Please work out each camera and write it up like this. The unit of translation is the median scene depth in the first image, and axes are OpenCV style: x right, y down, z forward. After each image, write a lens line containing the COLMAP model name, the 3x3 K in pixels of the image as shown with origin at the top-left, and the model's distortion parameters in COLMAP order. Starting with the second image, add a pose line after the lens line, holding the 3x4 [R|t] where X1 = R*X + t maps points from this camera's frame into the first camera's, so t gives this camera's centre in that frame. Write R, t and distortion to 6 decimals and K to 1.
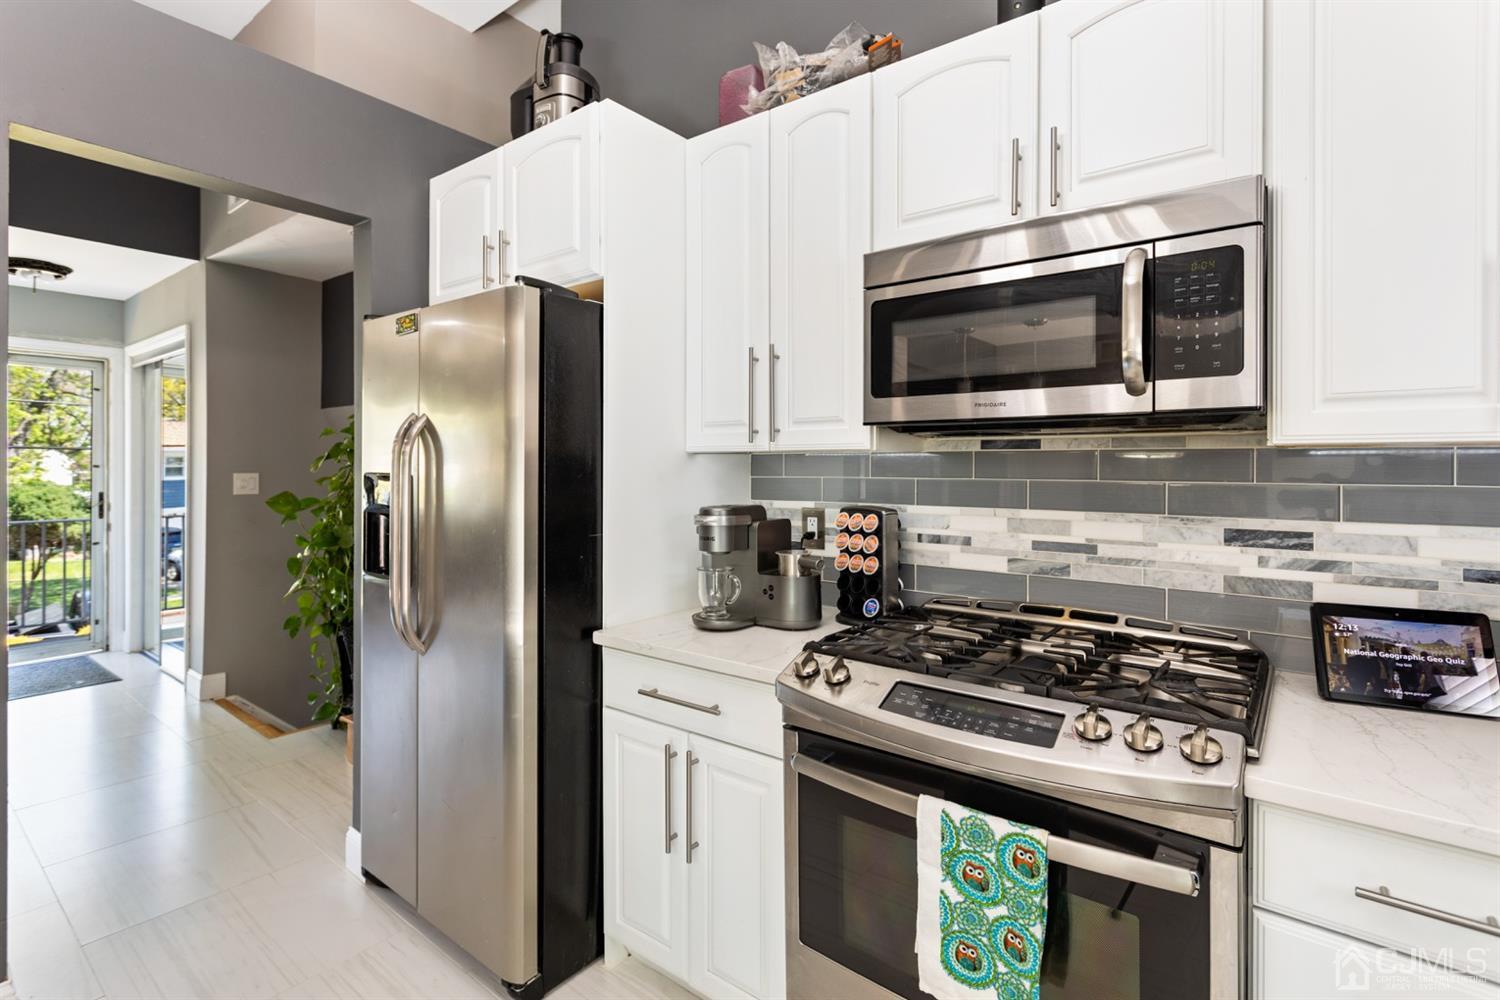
lens RADIAL K [[723.9, 0, 720.9], [0, 723.9, 469.2], [0, 0, 1]] dist [0.002141, 0.001524]
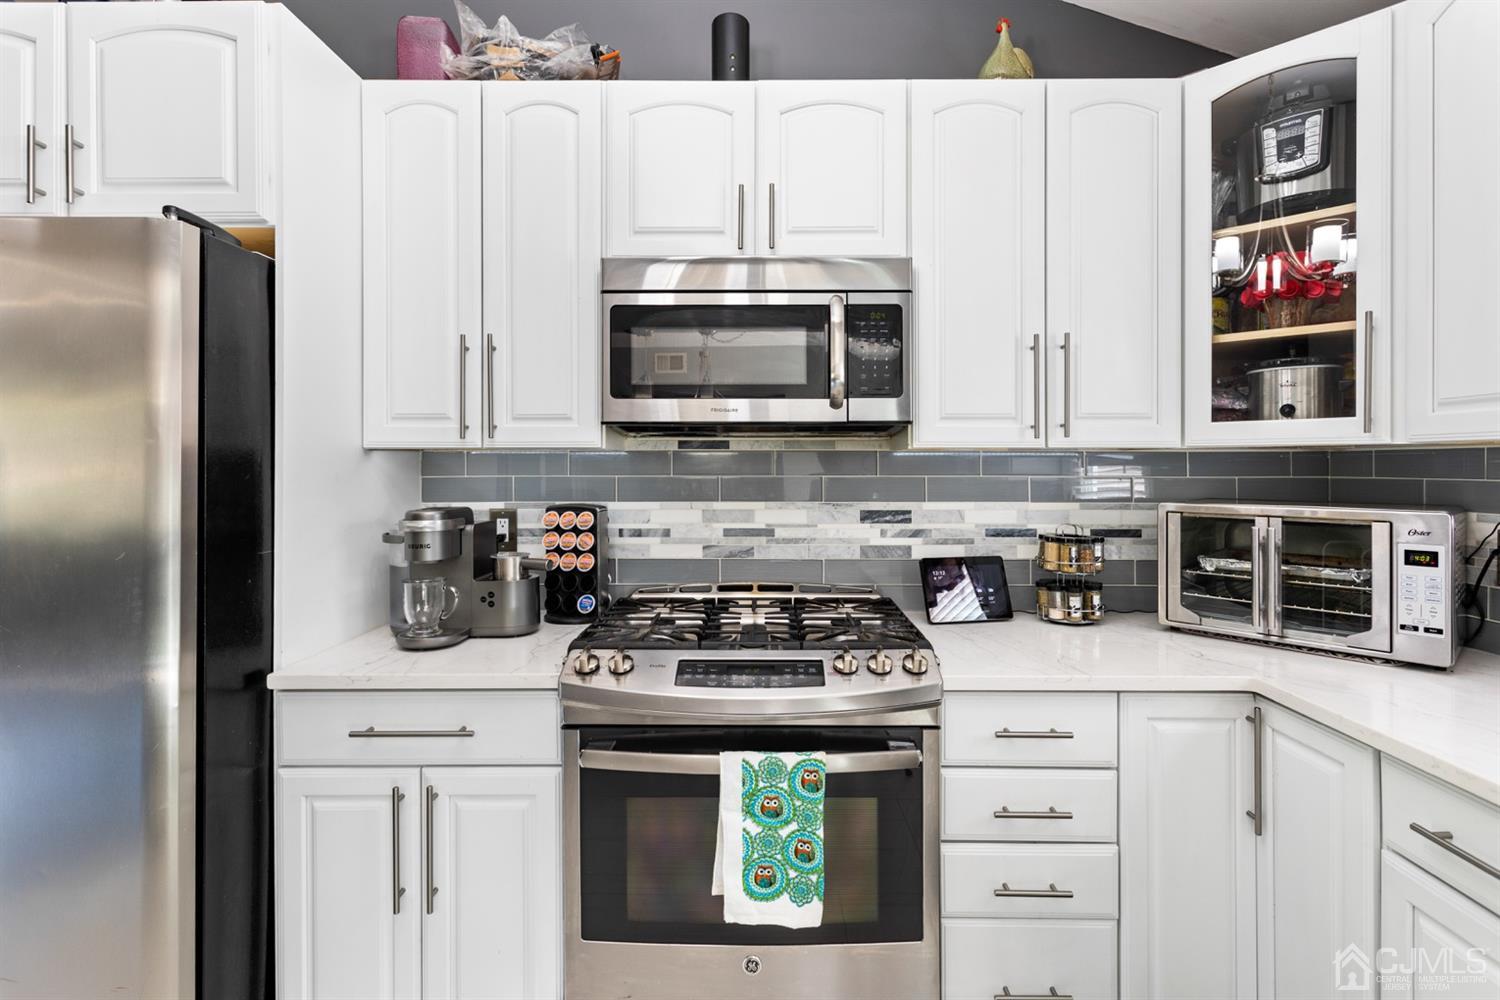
lens RADIAL K [[757.1, 0, 759.1], [0, 757.1, 466.5], [0, 0, 1]] dist [0.001443, 0.000760]
pose [[0.782020, -0.002199, 0.623249, -0.294178], [0.004985, 0.999984, -0.002726, 0.003419], [-0.623233, 0.005239, 0.782019, 0.023025]]
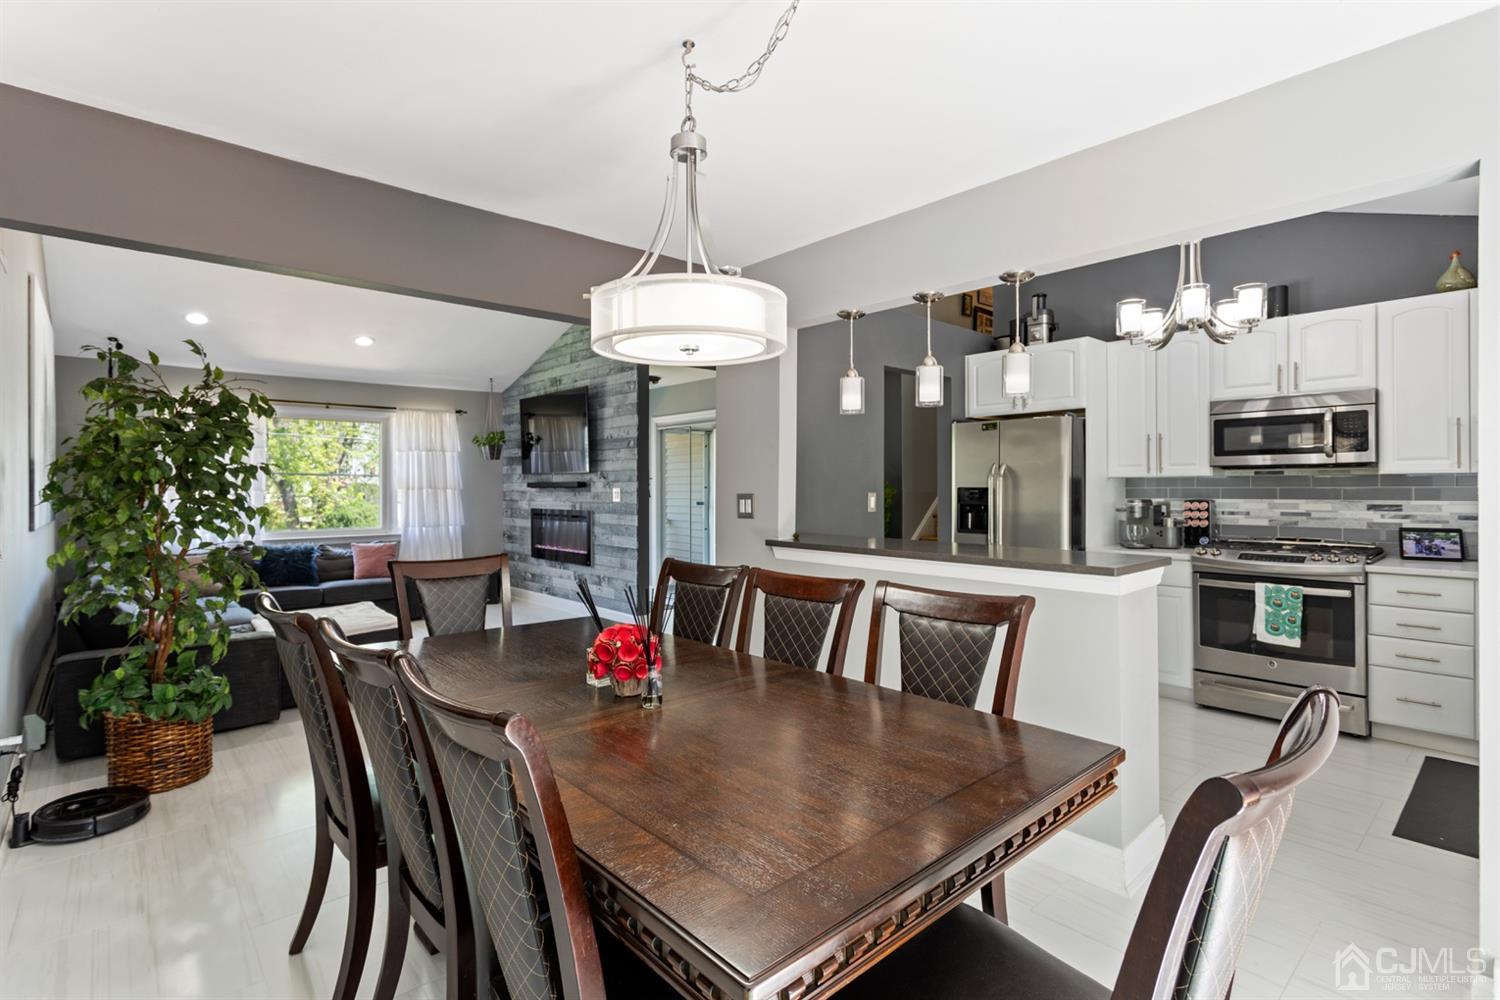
lens RADIAL K [[712.2, 0, 717.3], [0, 712.2, 488.7], [0, 0, 1]] dist [-0.000655, 0.000153]
pose [[0.984532, -0.007202, -0.175056, -1.091071], [0.006773, 0.999972, -0.003050, 0.014725], [0.175073, 0.001817, 0.984554, -1.818012]]
